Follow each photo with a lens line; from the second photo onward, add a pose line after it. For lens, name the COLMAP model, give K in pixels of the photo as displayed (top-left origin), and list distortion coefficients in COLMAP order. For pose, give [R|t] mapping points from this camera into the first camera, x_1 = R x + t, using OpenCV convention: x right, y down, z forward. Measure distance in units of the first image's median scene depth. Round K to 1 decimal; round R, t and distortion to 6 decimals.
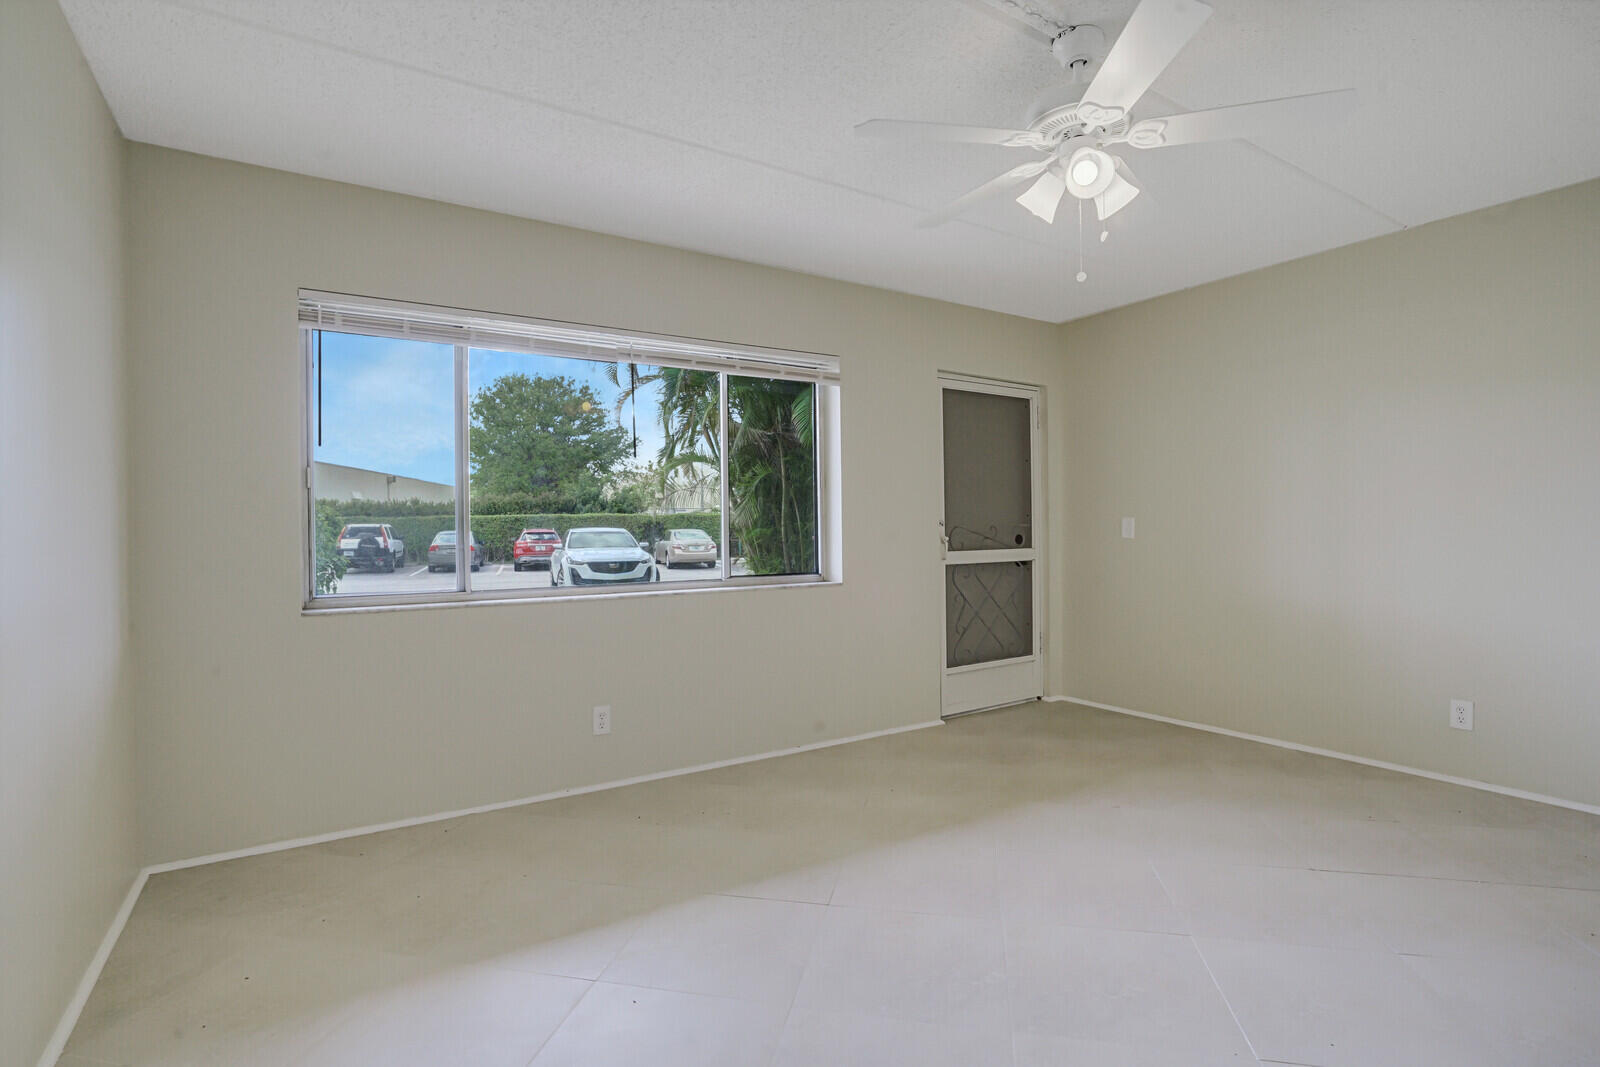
lens RADIAL K [[771.7, 0, 800.0], [0, 771.7, 533.5], [0, 0, 1]] dist [-0.027859, 0.000299]
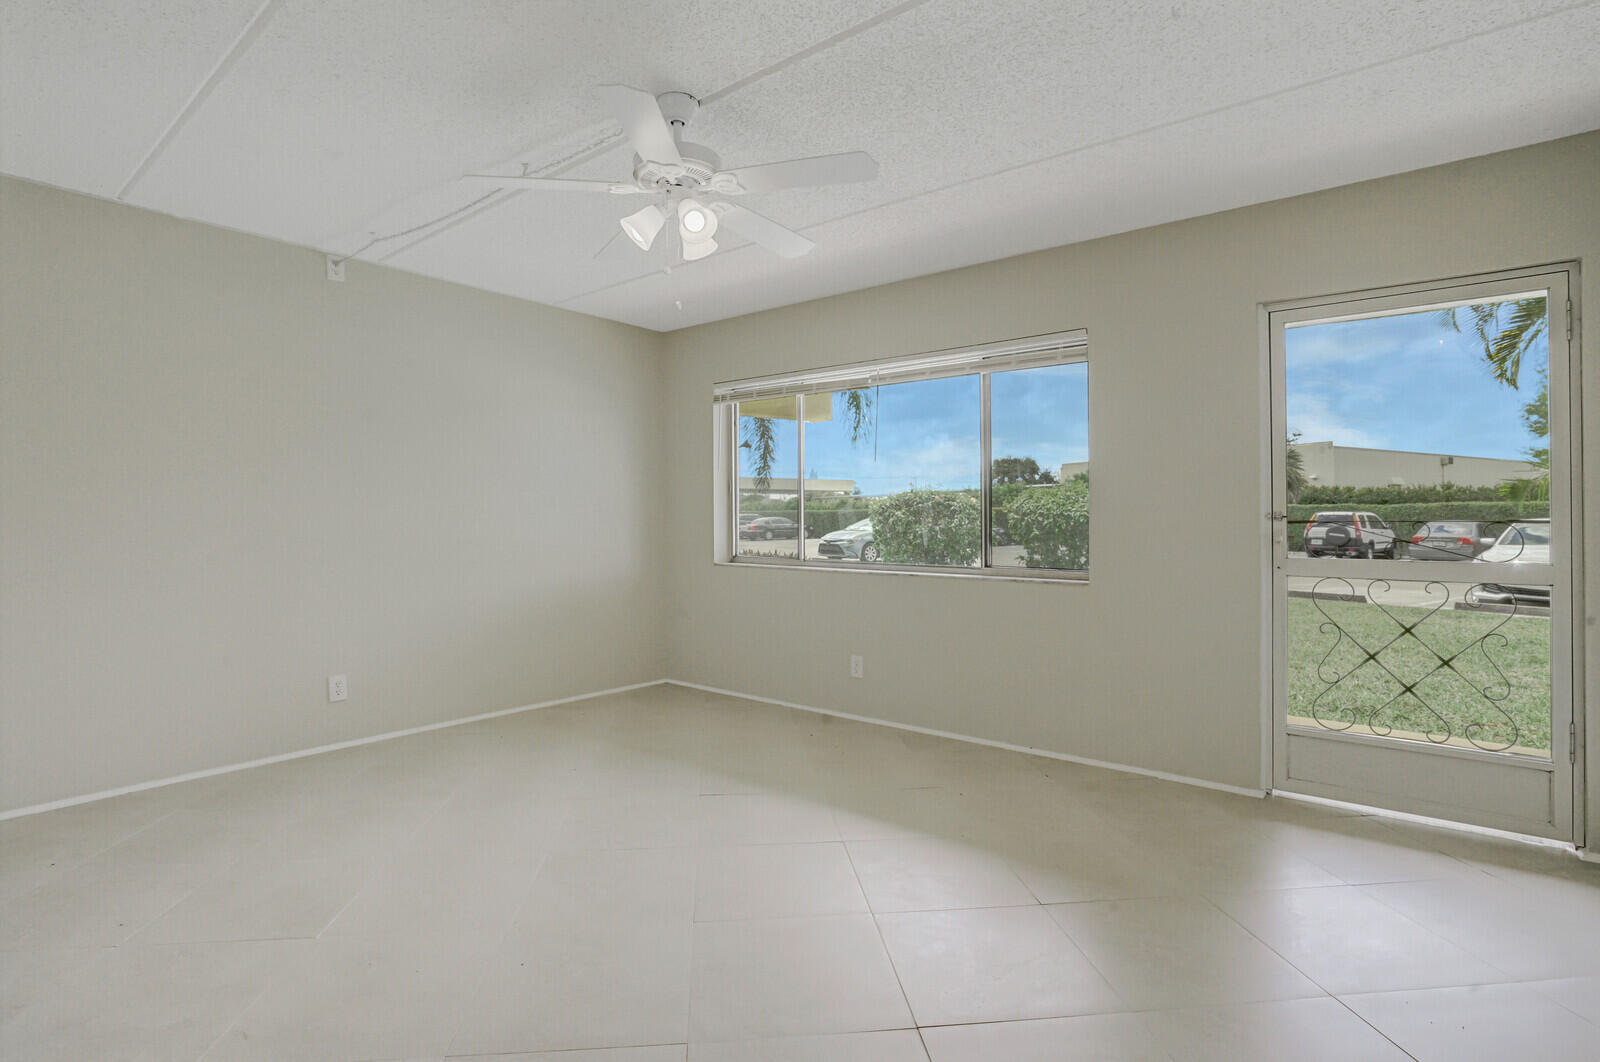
lens RADIAL K [[771.7, 0, 800.0], [0, 771.7, 531.0], [0, 0, 1]] dist [-0.027859, 0.000299]
pose [[0.332500, 0.025614, -0.942755, 0.107335], [-0.012852, 0.999661, 0.022628, -0.001687], [0.943016, 0.004593, 0.332717, 0.054740]]
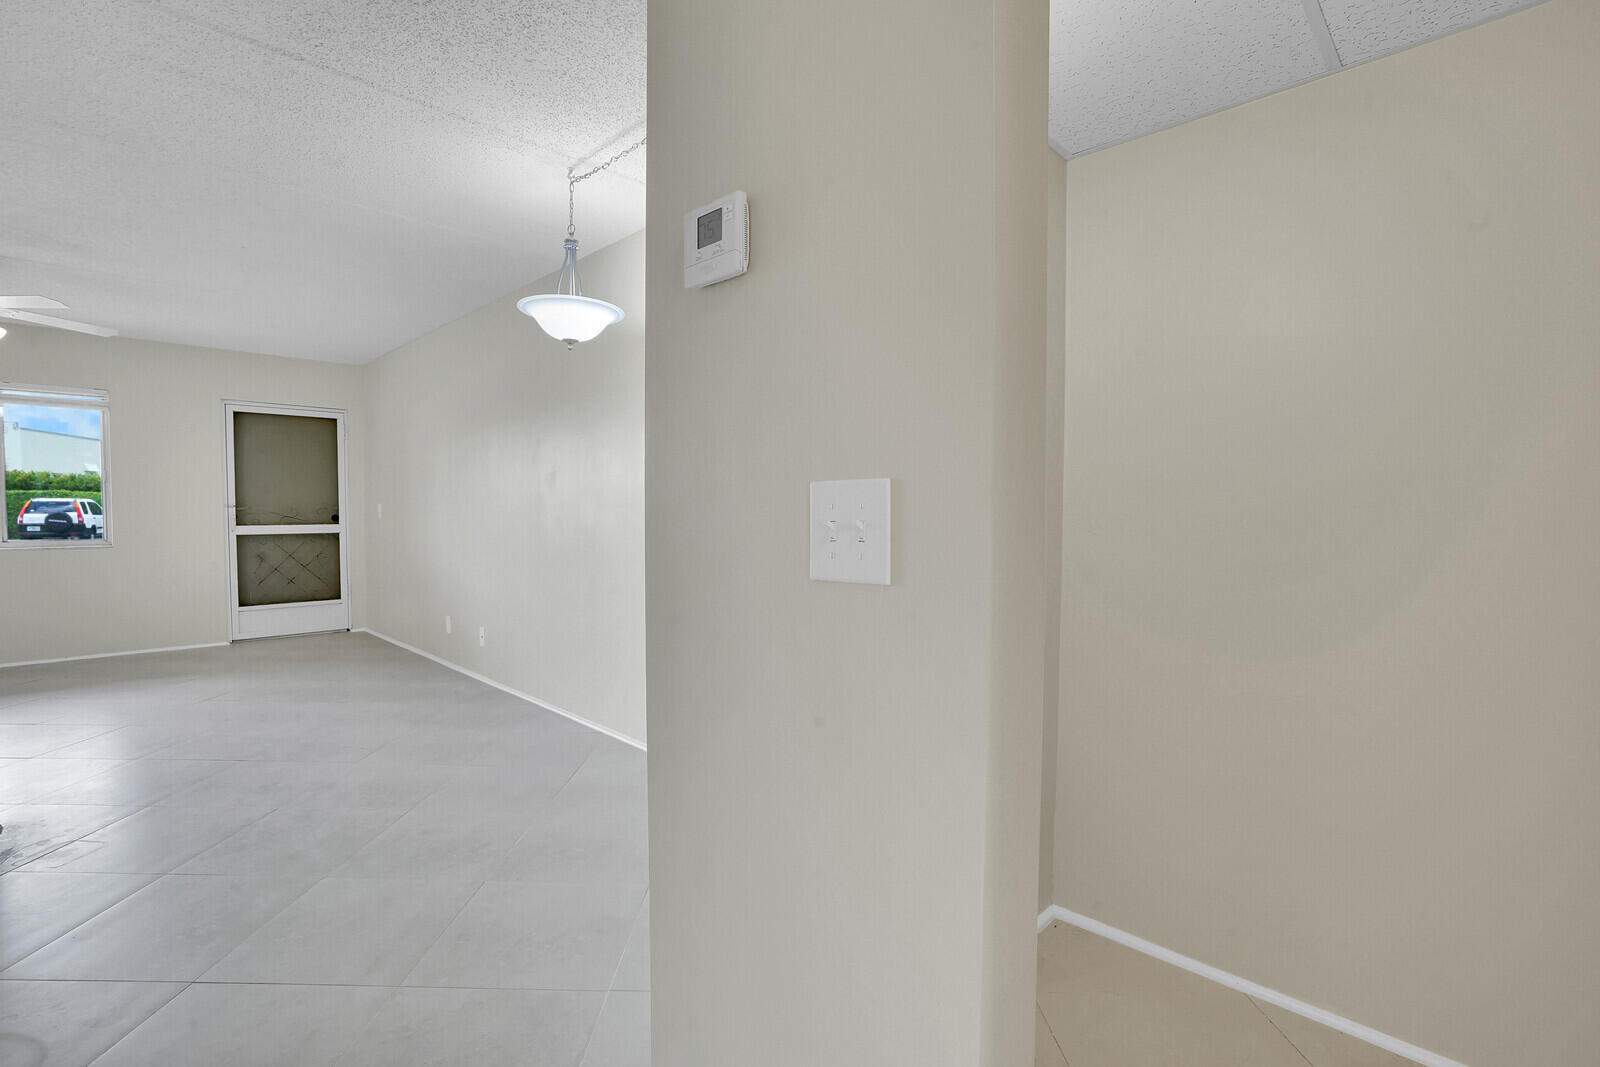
lens RADIAL K [[734.0, 0, 756.5], [0, 734.0, 537.6], [0, 0, 1]] dist [0.000794, 0.000460]
pose [[0.983026, 0.007766, 0.183304, 0.138211], [-0.013155, 0.999516, 0.028201, -0.000888], [-0.182996, -0.030134, 0.982652, -0.080812]]
